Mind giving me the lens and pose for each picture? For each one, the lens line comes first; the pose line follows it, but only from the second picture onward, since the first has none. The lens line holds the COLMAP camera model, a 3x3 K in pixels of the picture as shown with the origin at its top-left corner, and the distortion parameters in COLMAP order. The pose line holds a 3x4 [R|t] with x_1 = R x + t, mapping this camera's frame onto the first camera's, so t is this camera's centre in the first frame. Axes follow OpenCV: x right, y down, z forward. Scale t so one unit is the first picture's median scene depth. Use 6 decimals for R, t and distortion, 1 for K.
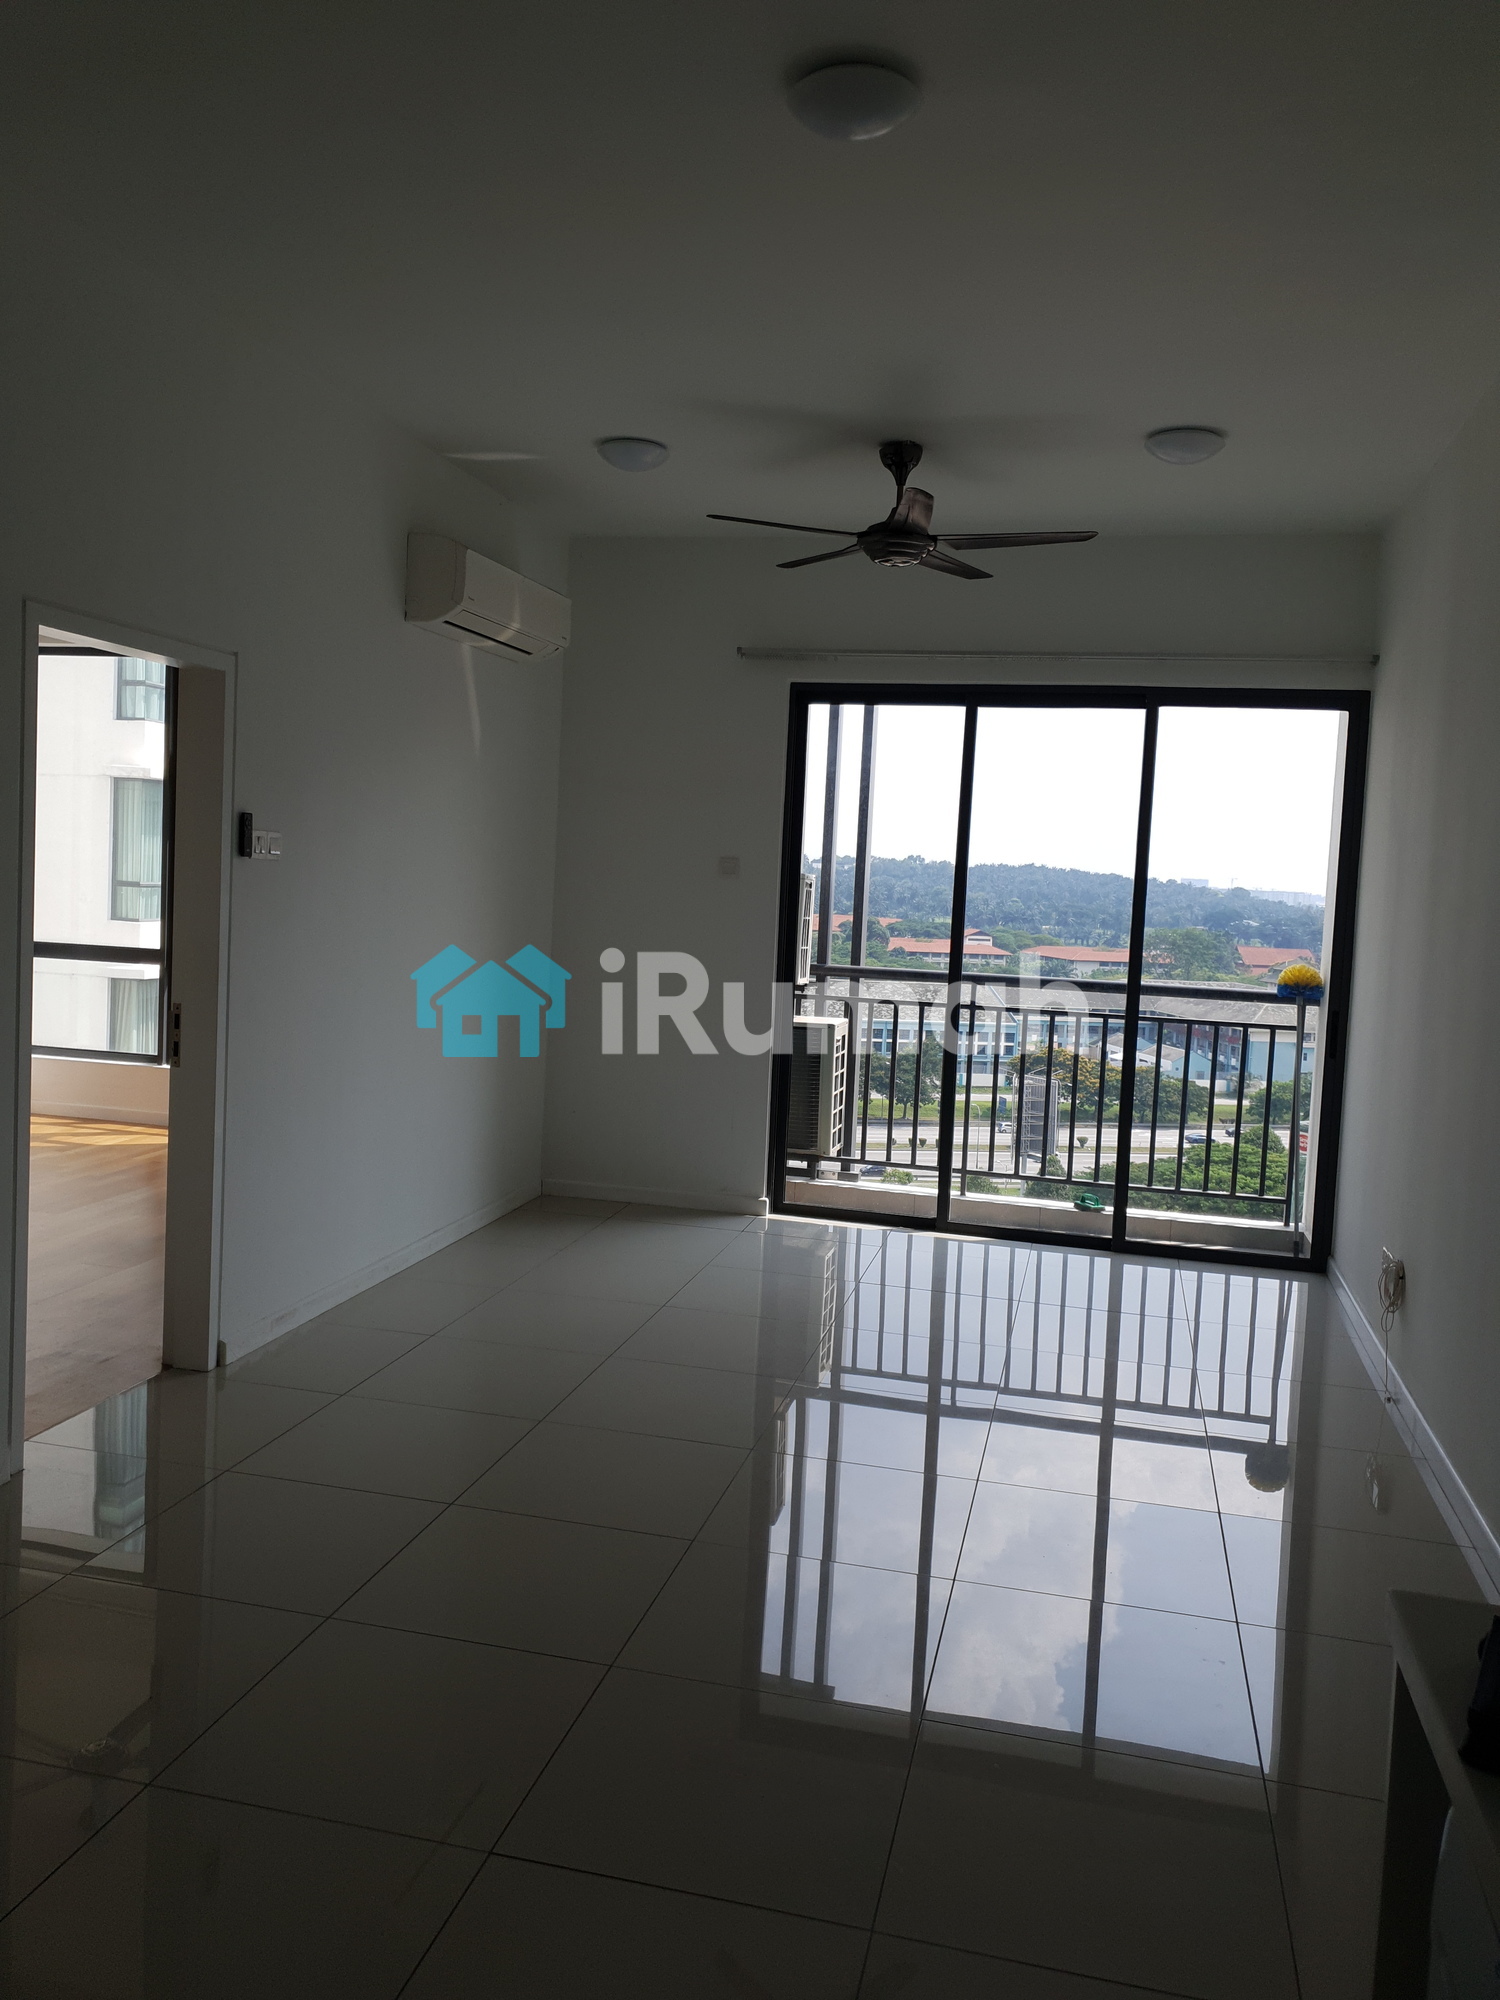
lens RADIAL K [[1516.5, 0, 749.9], [0, 1516.5, 994.5], [0, 0, 1]] dist [0.066572, 0.000396]
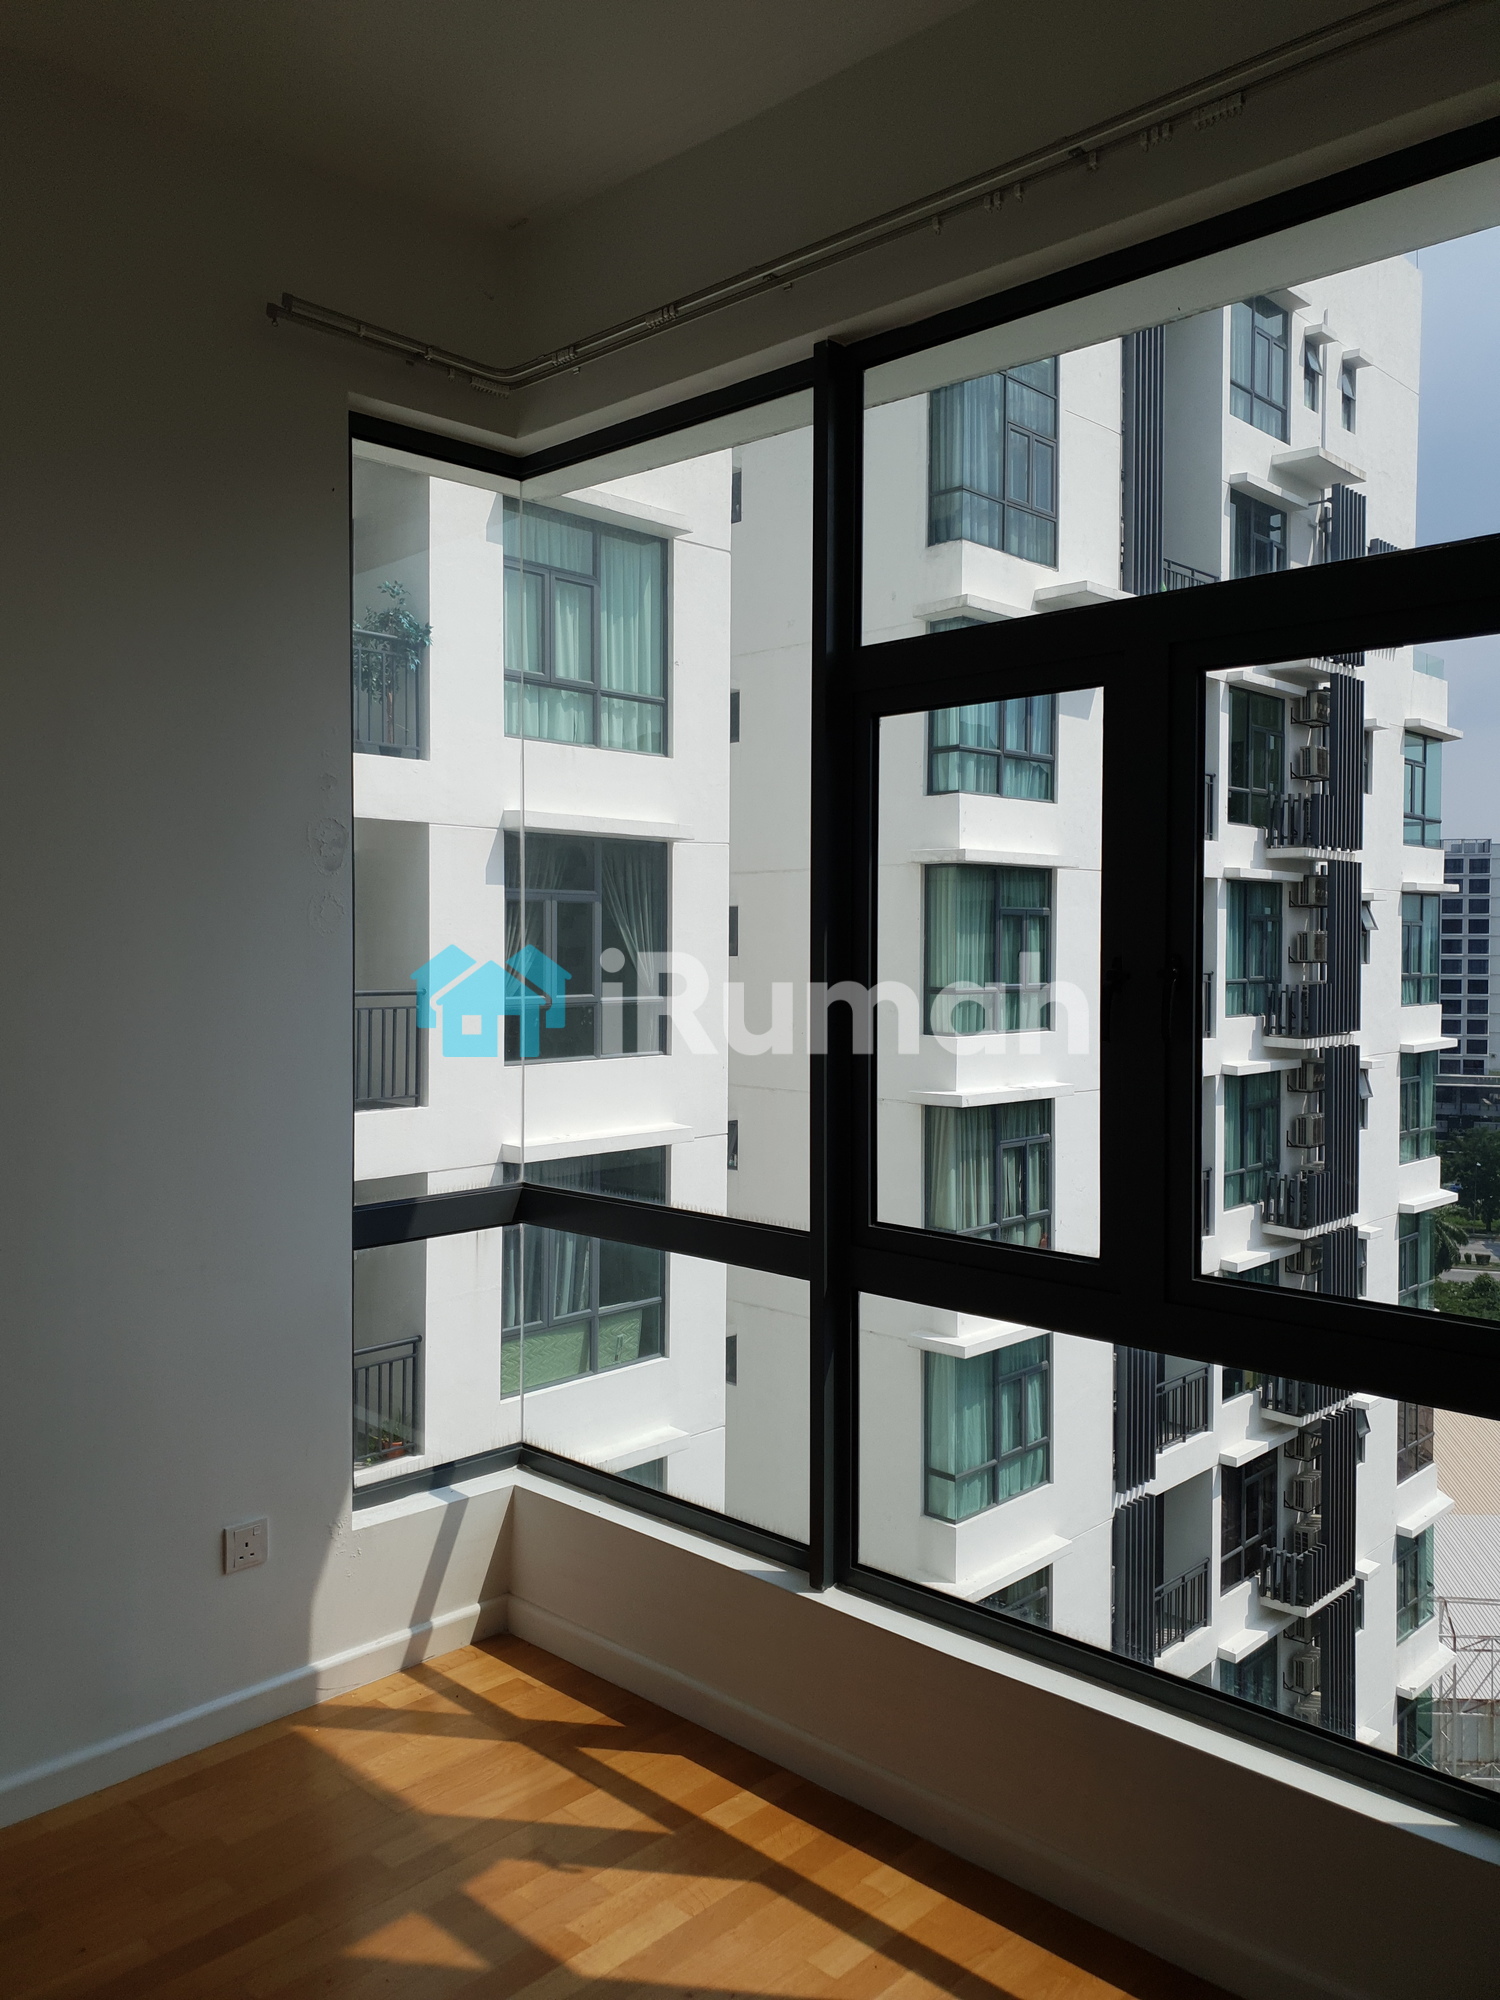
lens RADIAL K [[1516.5, 0, 748.9], [0, 1516.5, 994.1], [0, 0, 1]] dist [0.066572, 0.000396]
pose [[0.869743, -0.037711, -0.492062, -0.098779], [0.007597, 0.997981, -0.063057, -0.022183], [0.493446, 0.051105, 0.868274, 0.251568]]
